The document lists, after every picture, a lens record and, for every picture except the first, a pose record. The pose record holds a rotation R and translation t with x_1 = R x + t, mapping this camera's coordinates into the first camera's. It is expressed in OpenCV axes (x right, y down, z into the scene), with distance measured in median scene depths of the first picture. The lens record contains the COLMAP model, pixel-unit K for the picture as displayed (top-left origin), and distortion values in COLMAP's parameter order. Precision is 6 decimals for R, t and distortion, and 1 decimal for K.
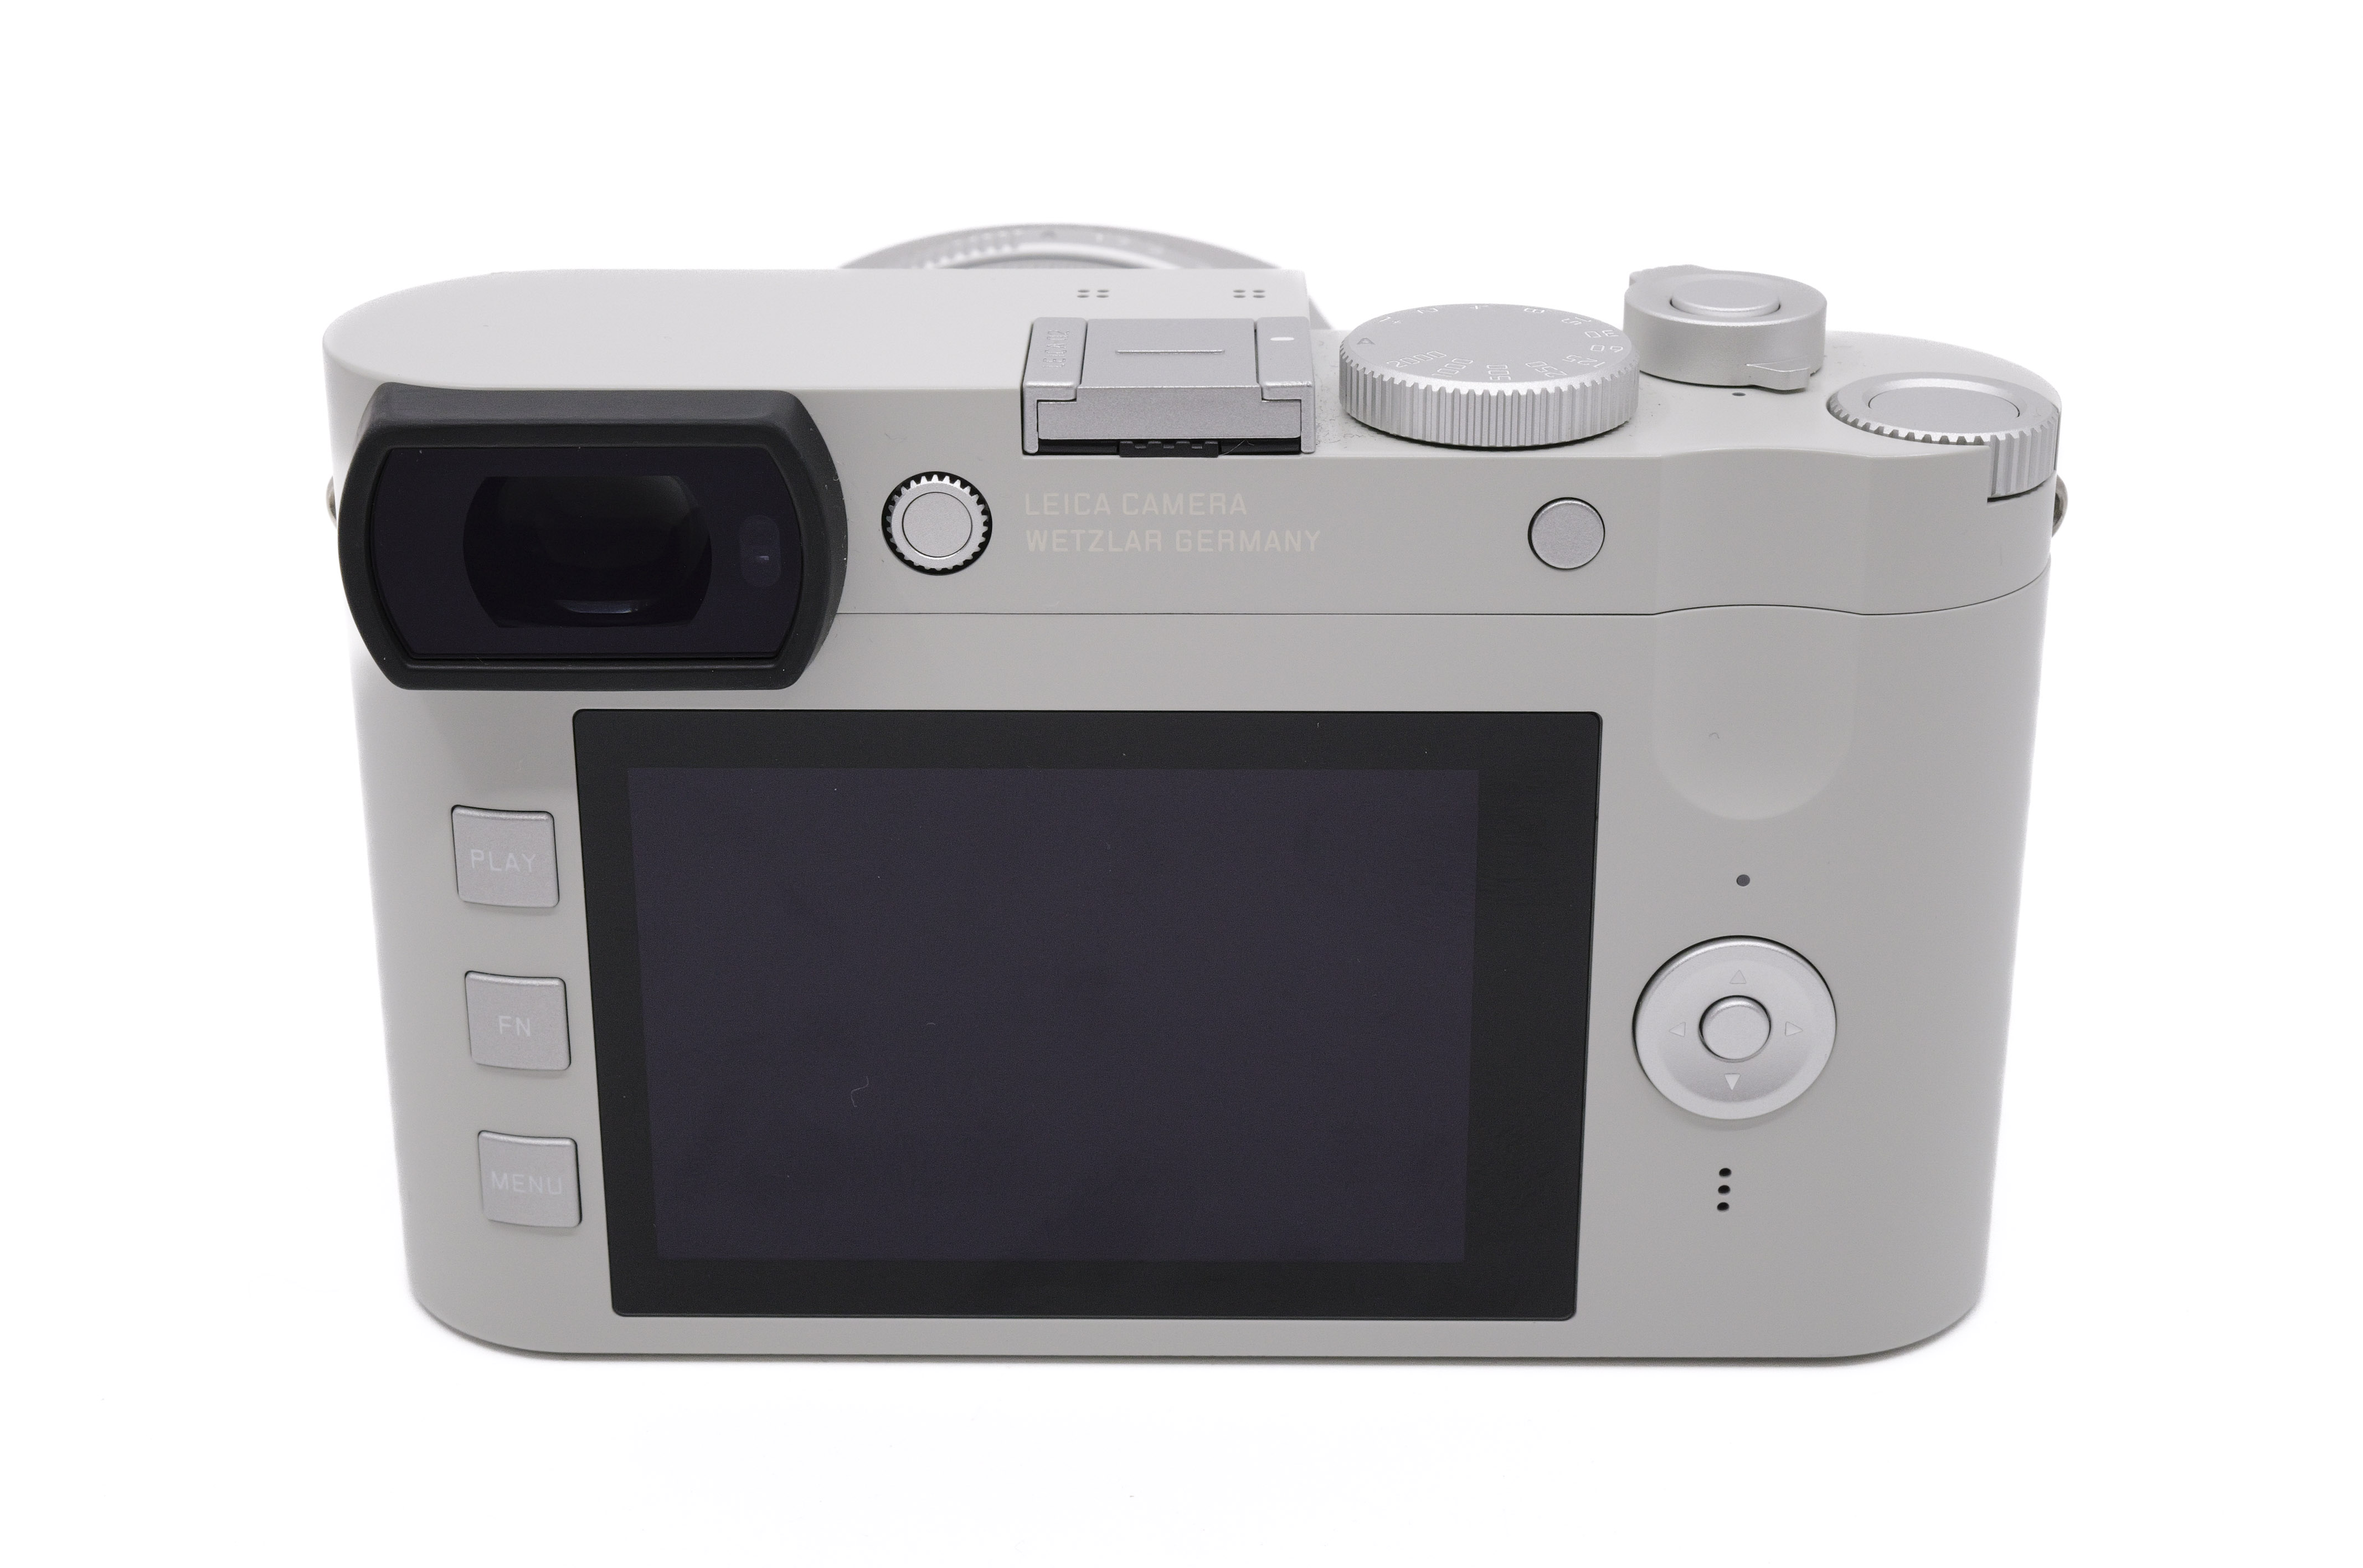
lens RADIAL K [[3457.3, 0, 1181.5], [0, 3457.3, 784.0], [0, 0, 1]] dist [0.013997, -1.522283]
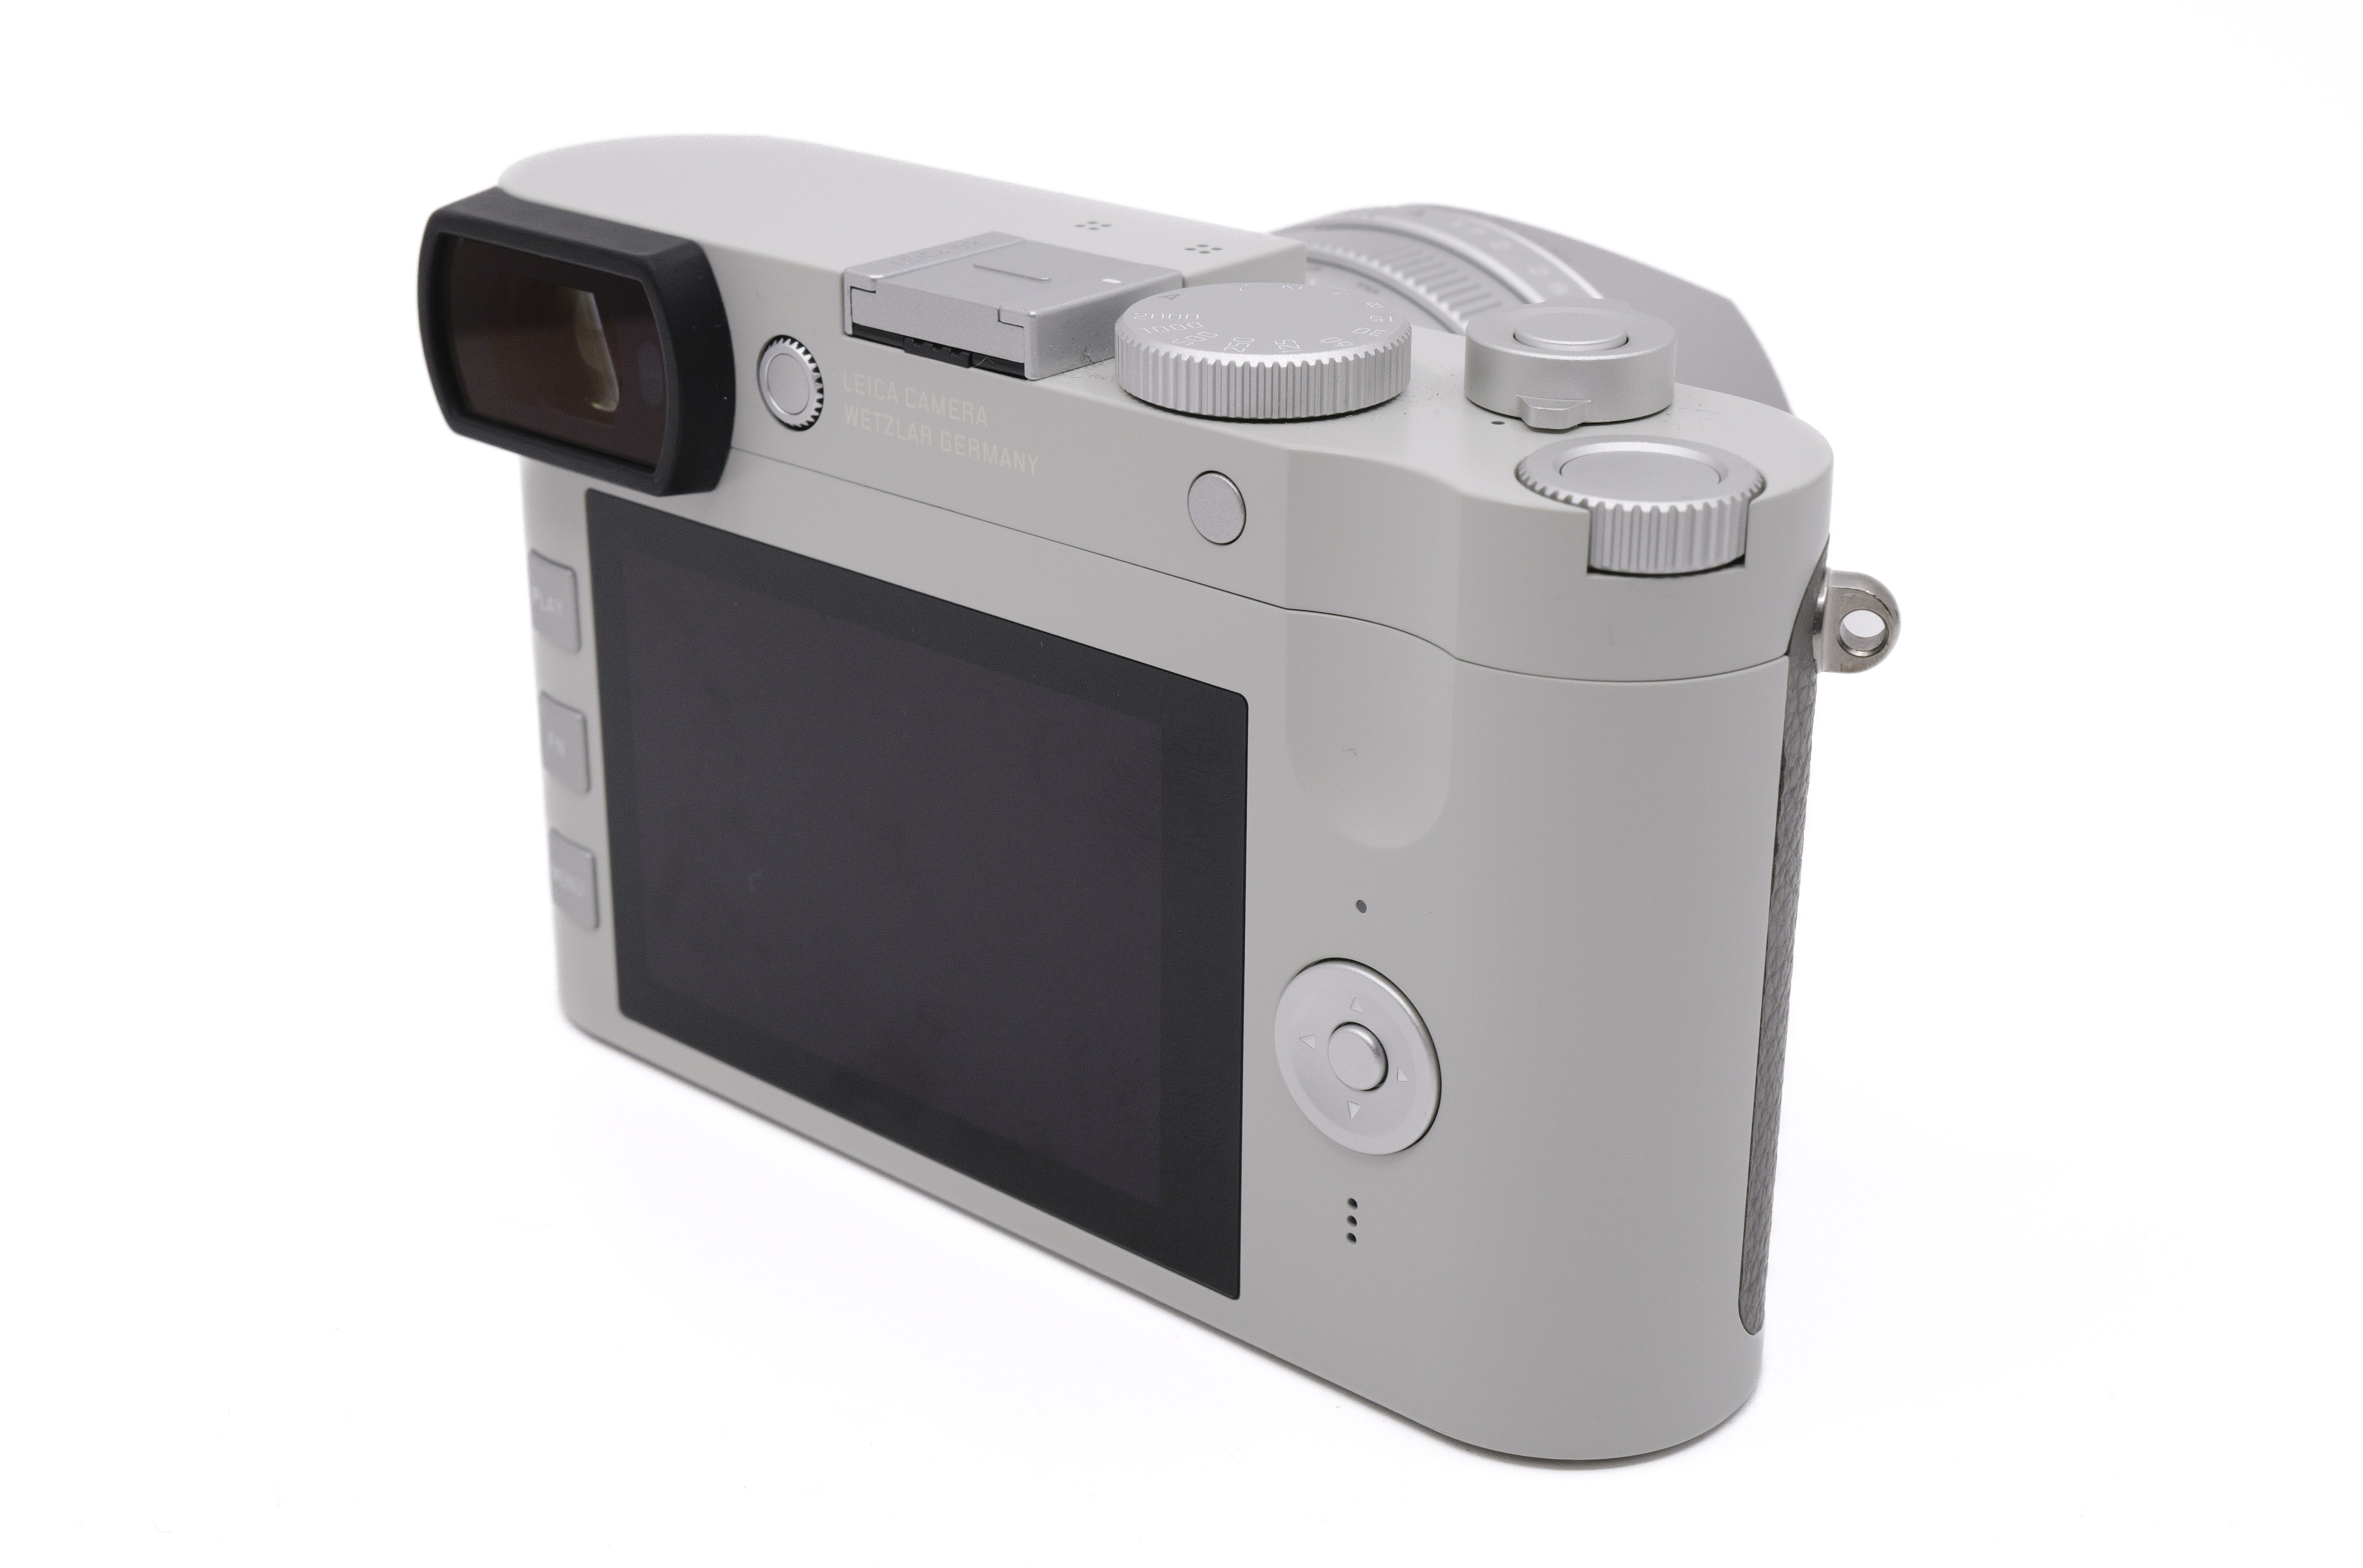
lens RADIAL K [[3457.4, 0, 1181.5], [0, 3457.4, 784.0], [0, 0, 1]] dist [0.013997, -1.522283]
pose [[0.746773, 0.252128, -0.615437, 0.732435], [-0.230875, 0.966088, 0.115636, -0.107982], [0.623721, 0.055735, 0.779658, 0.224807]]
